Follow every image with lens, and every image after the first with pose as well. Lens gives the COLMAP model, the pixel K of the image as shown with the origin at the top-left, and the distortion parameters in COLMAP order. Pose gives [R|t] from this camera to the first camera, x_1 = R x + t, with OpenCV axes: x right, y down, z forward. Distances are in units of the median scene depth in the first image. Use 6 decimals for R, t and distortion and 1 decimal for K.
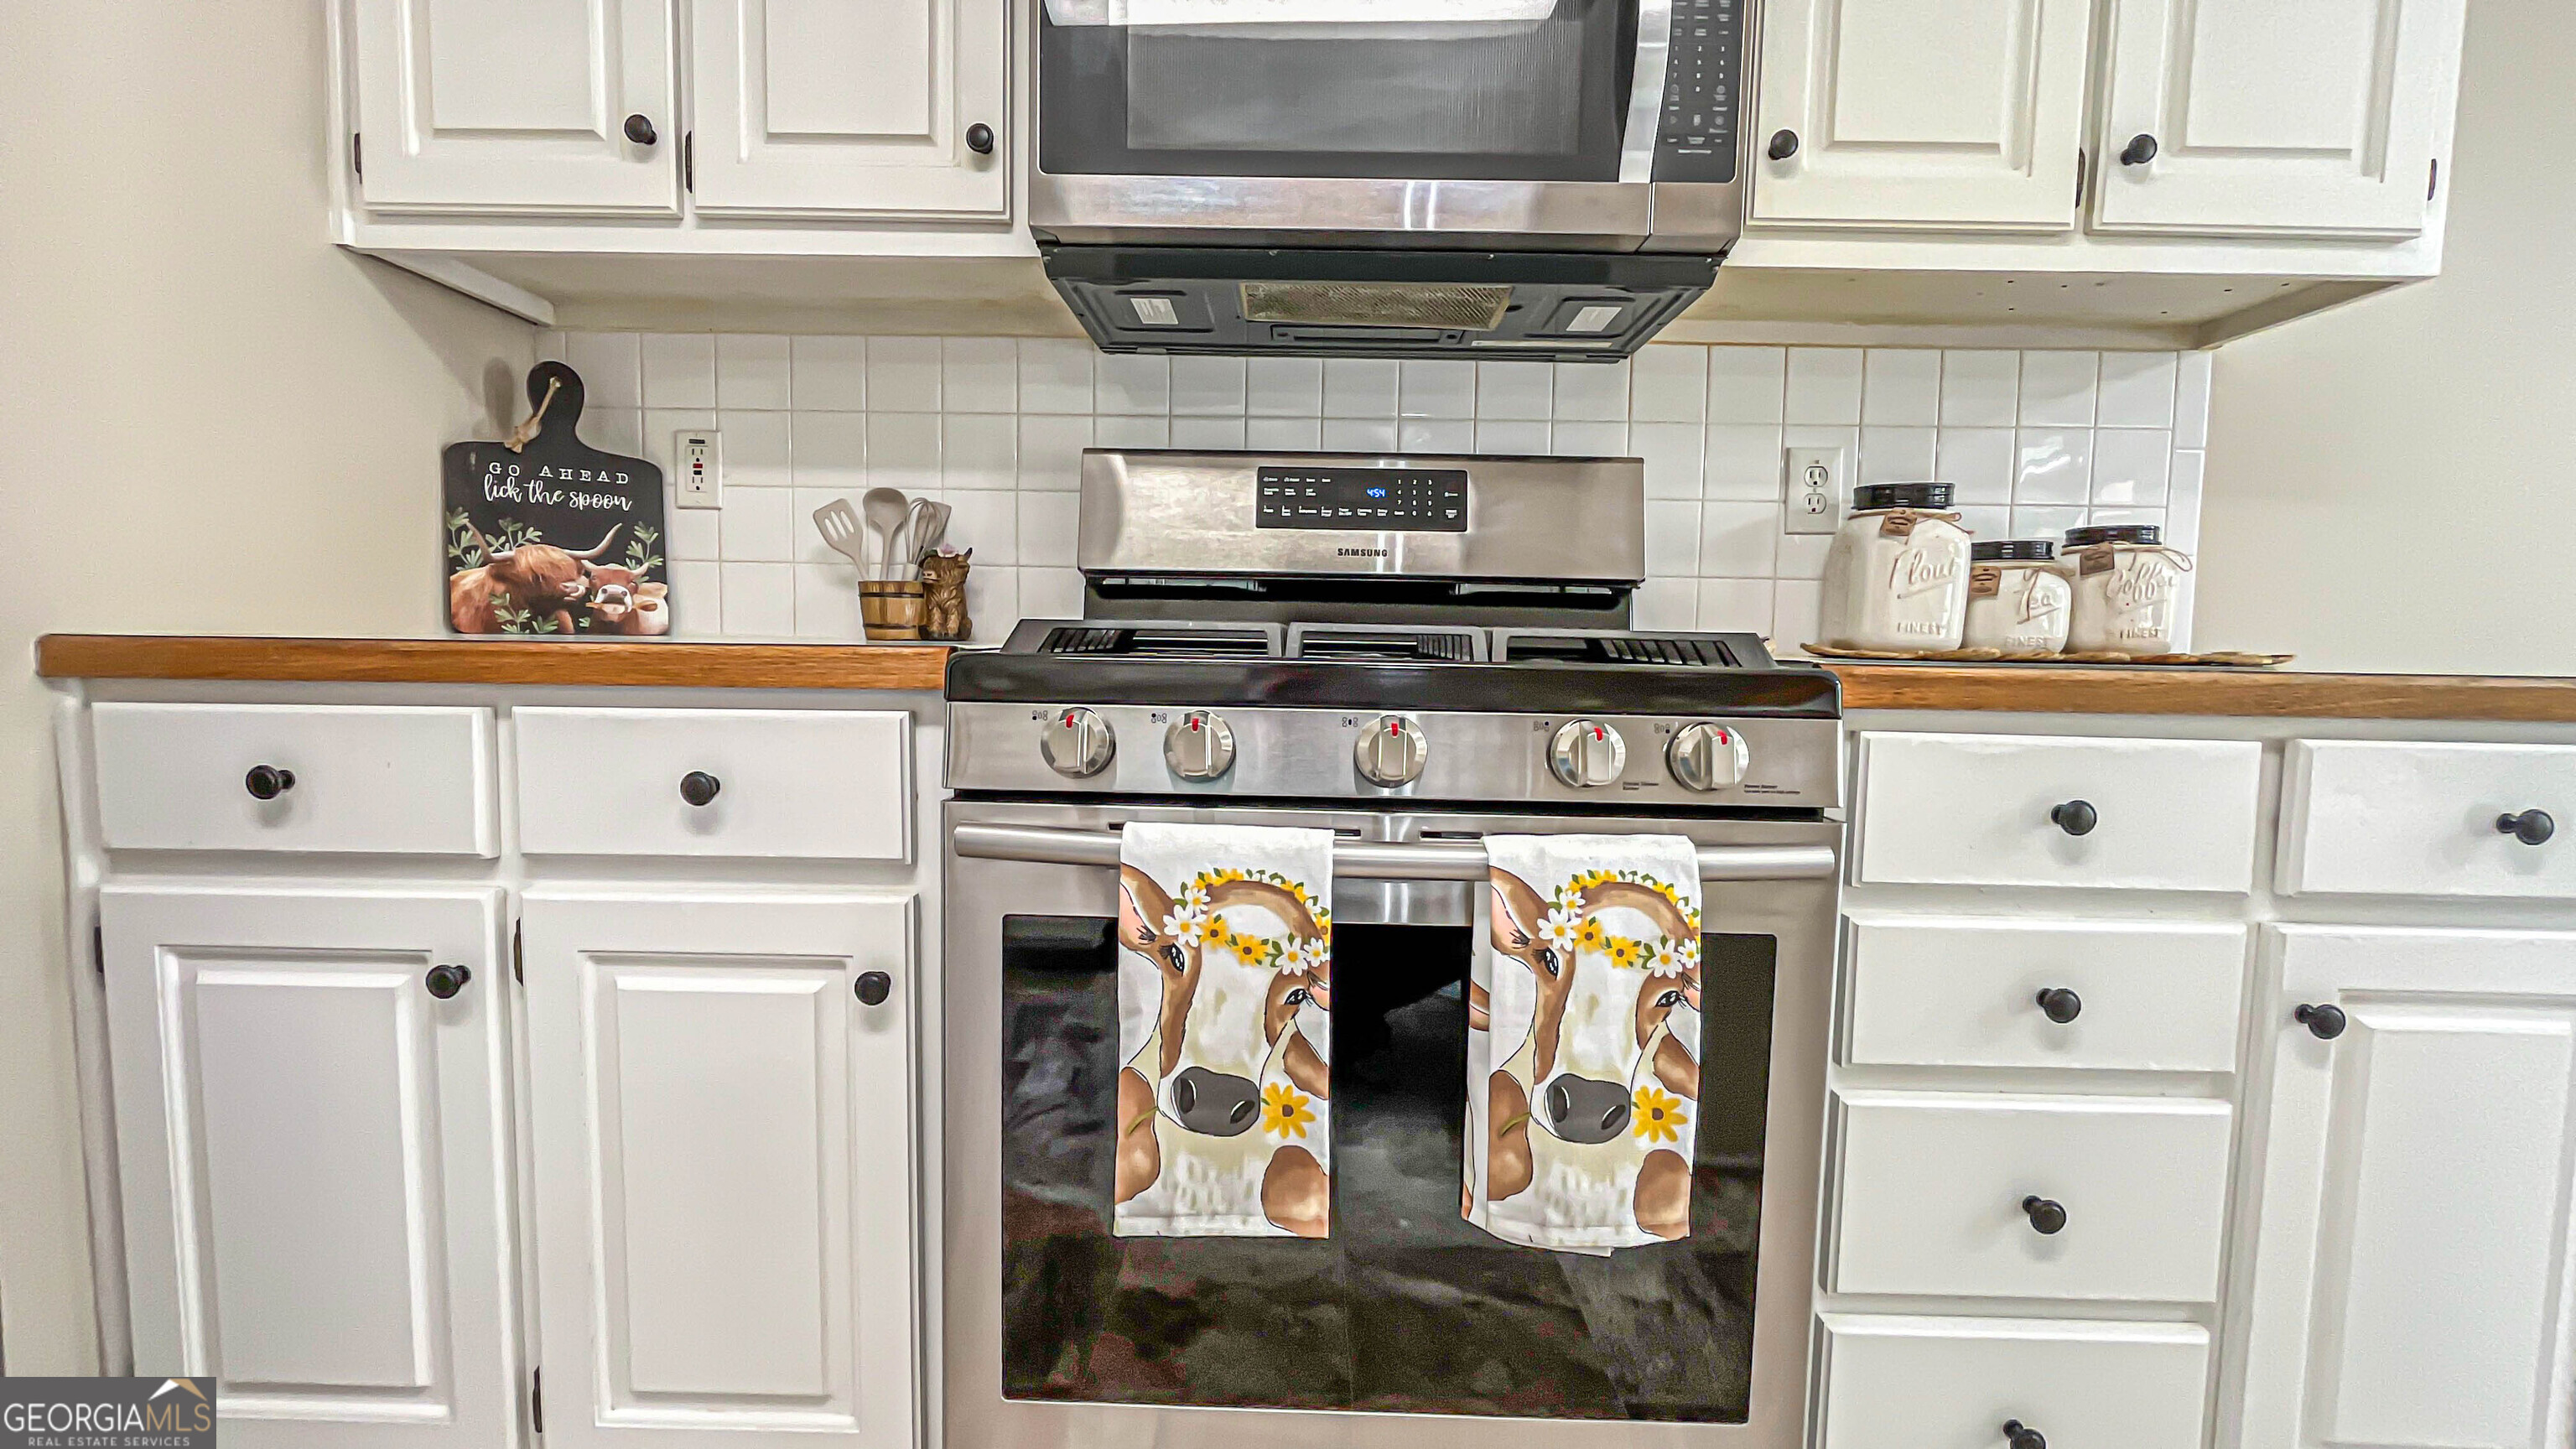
lens RADIAL K [[1048.0, 0, 1282.5], [0, 1048.0, 715.8], [0, 0, 1]] dist [-0.002358, -0.000250]
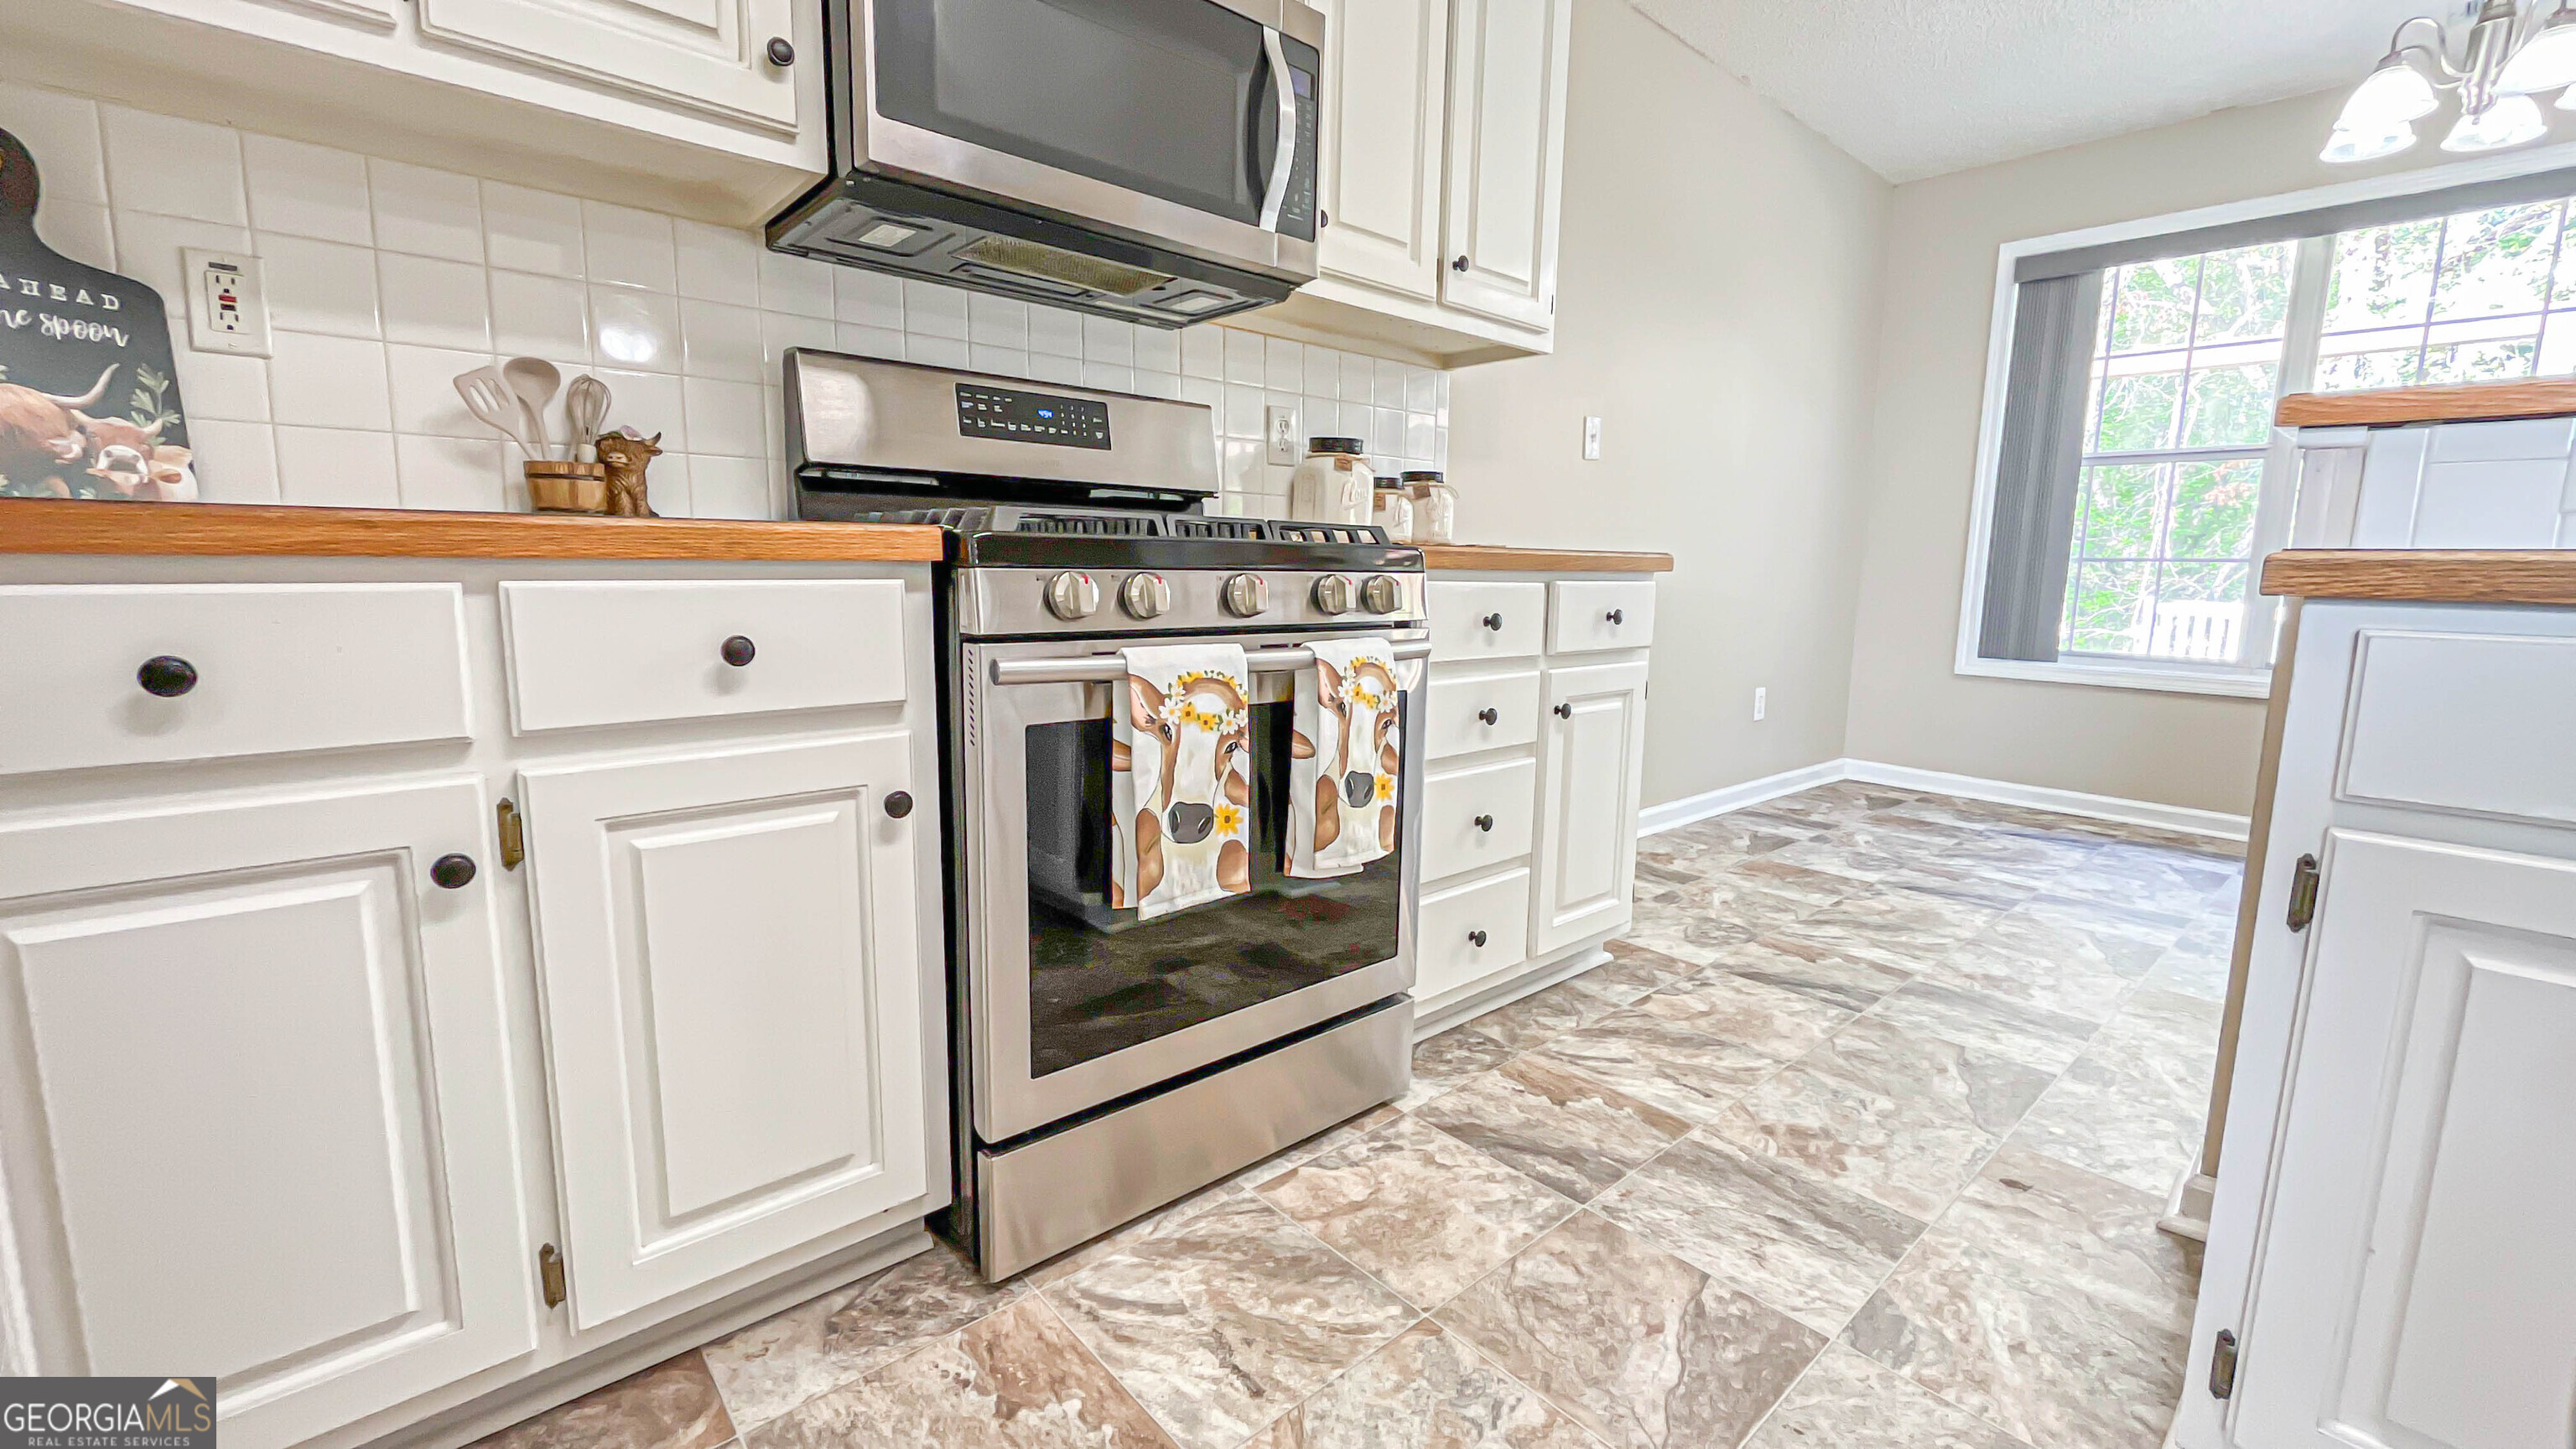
lens RADIAL K [[1048.0, 0, 1283.6], [0, 1048.0, 714.7], [0, 0, 1]] dist [-0.002358, -0.000250]
pose [[0.739459, -0.102309, 0.665382, -0.569406], [0.046705, 0.993799, 0.100902, 0.033323], [-0.671579, -0.043536, 0.739652, -0.141611]]
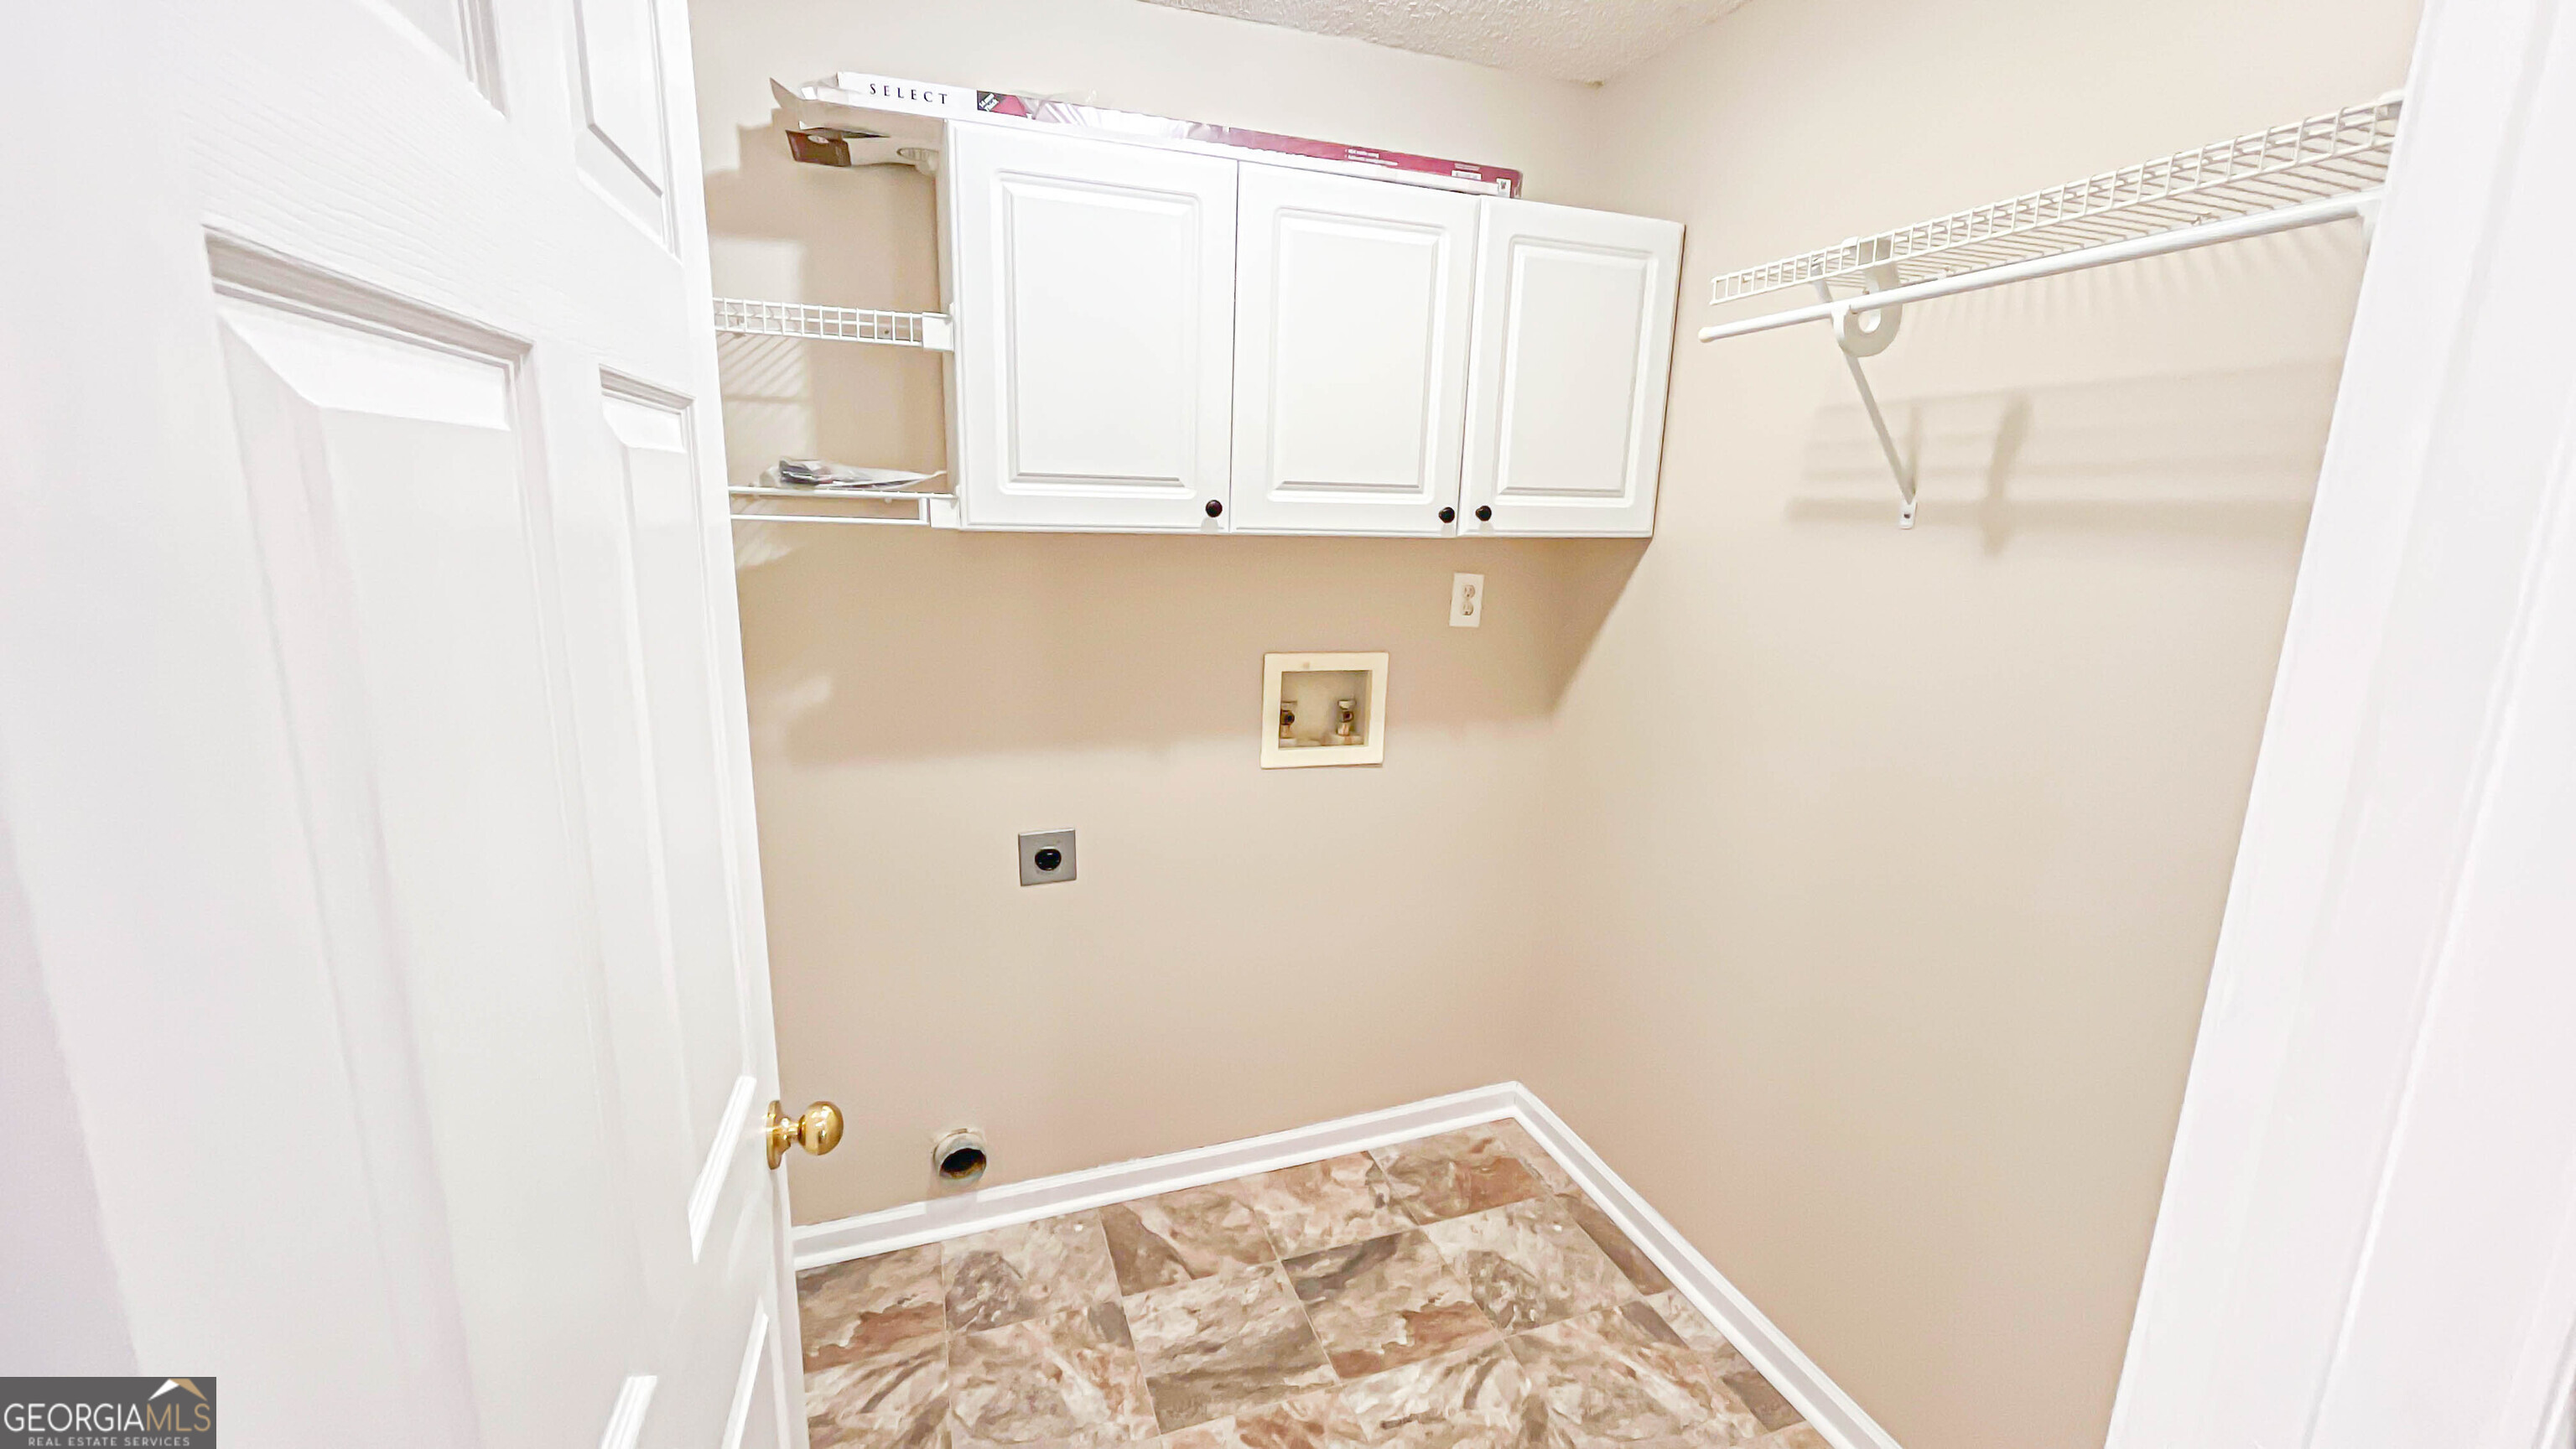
lens RADIAL K [[1048.0, 0, 1283.5], [0, 1048.0, 712.6], [0, 0, 1]] dist [-0.002358, -0.000250]
pose [[0.359689, 0.188427, -0.913848, 1.548466], [-0.080593, 0.982011, 0.170761, -0.427658], [0.929585, 0.012229, 0.368405, -0.172929]]
